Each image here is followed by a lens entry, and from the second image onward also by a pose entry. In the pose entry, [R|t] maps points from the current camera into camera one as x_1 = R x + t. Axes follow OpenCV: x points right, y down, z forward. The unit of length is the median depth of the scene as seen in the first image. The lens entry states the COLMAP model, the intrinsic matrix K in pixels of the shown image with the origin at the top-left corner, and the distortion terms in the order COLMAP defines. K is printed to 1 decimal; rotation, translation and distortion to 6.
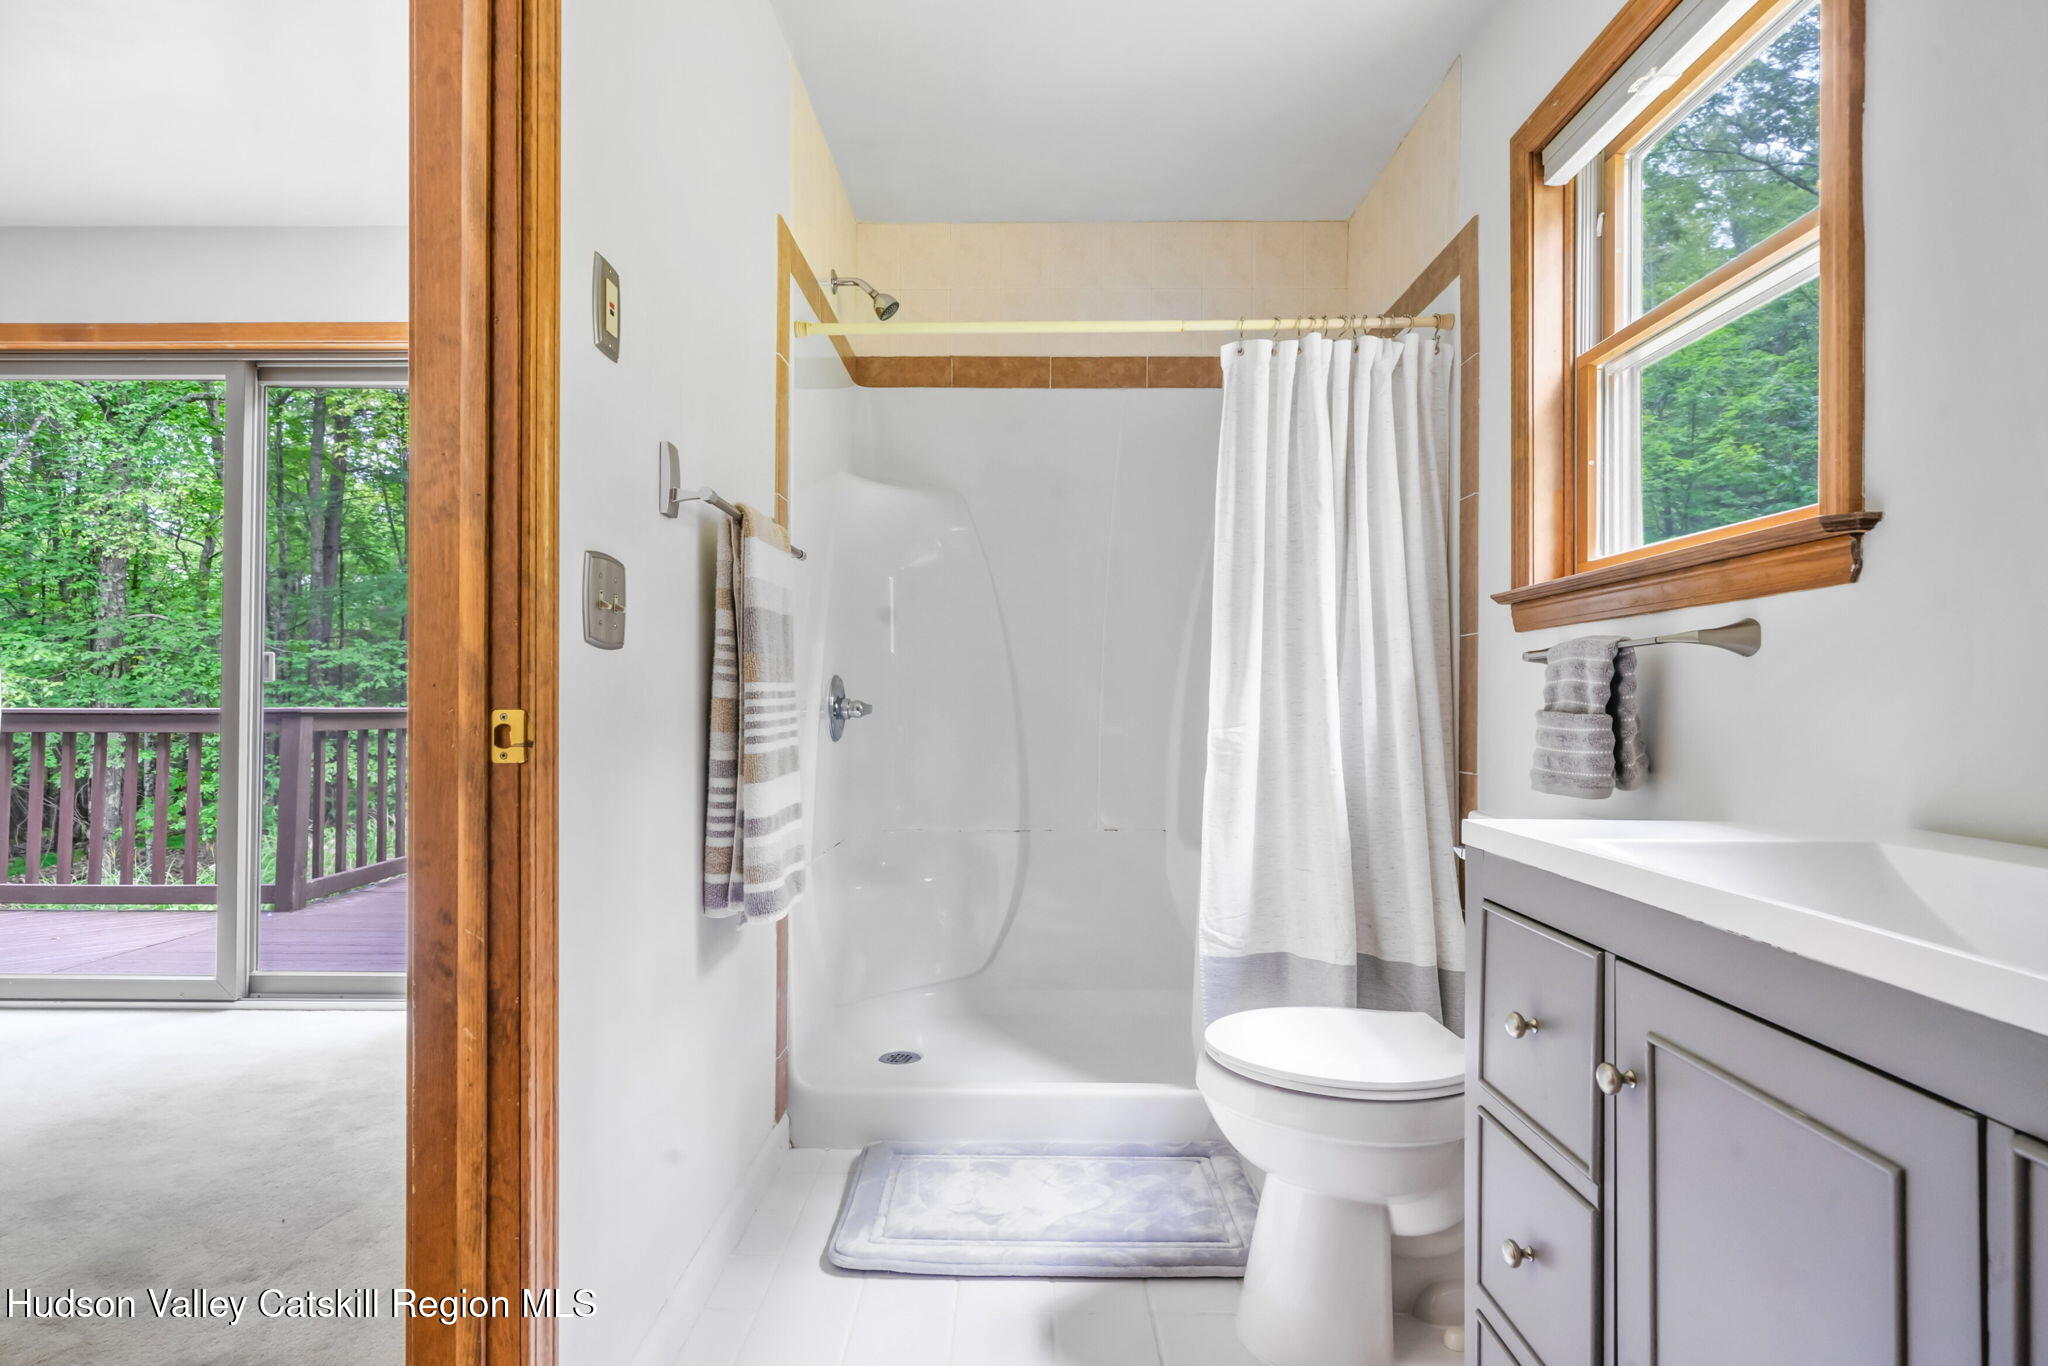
lens RADIAL K [[1056.6, 0, 1030.8], [0, 1056.6, 695.8], [0, 0, 1]] dist [-0.000395, 0.000049]
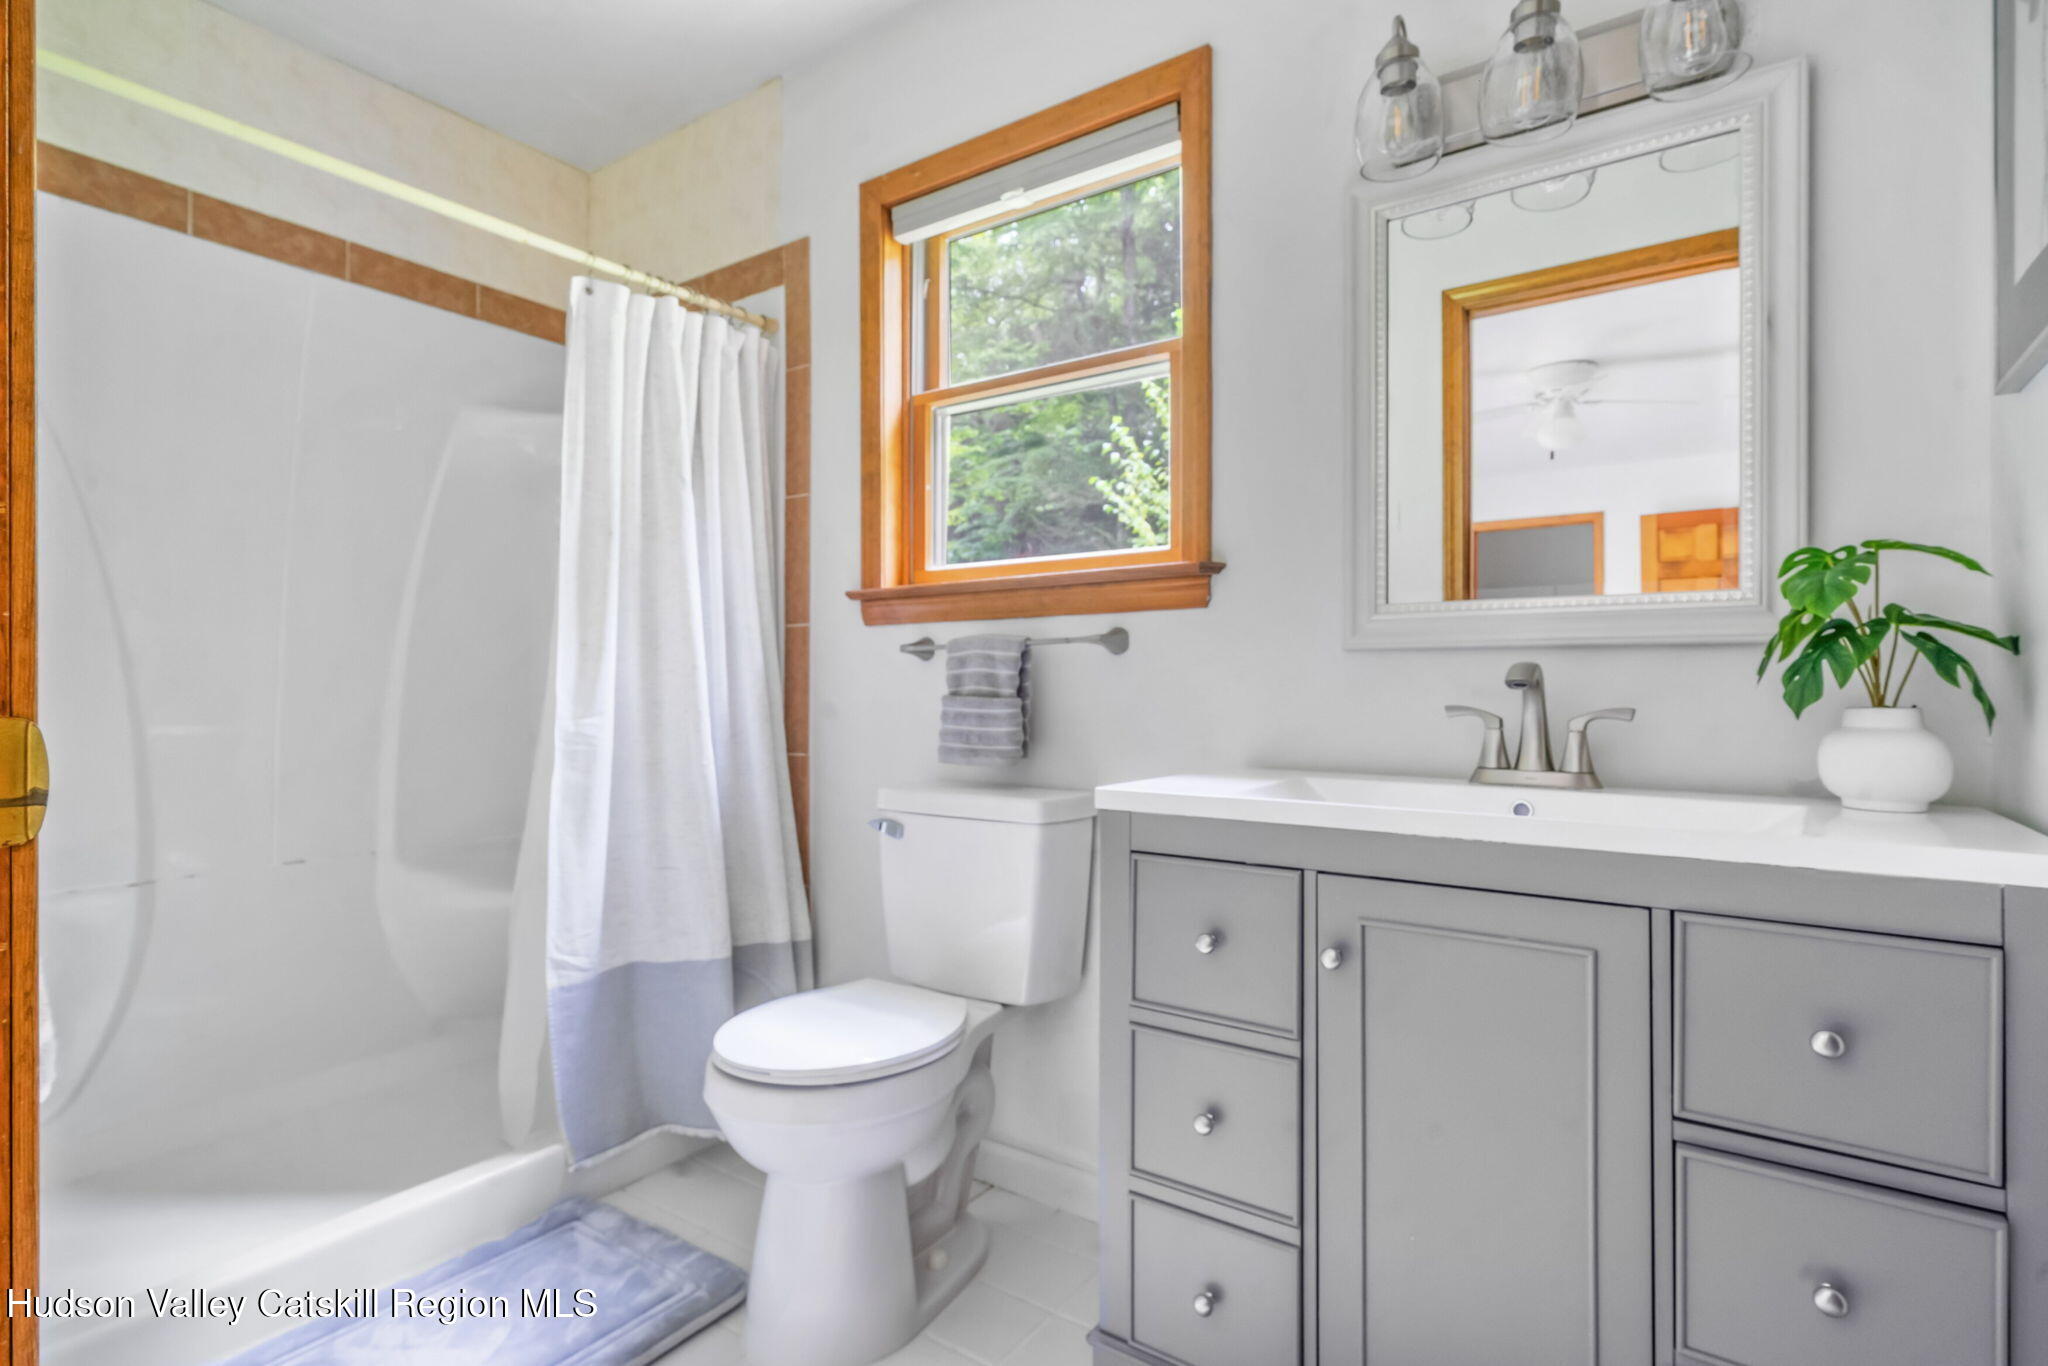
lens RADIAL K [[1018.6, 0, 1024.0], [0, 1018.6, 683.0], [0, 0, 1]] dist [0.003273, 0.000220]
pose [[0.552971, 0.000773, 0.833200, -0.357705], [-0.002452, 0.999997, 0.000700, -0.000875], [-0.833197, -0.002430, 0.552971, 0.266241]]
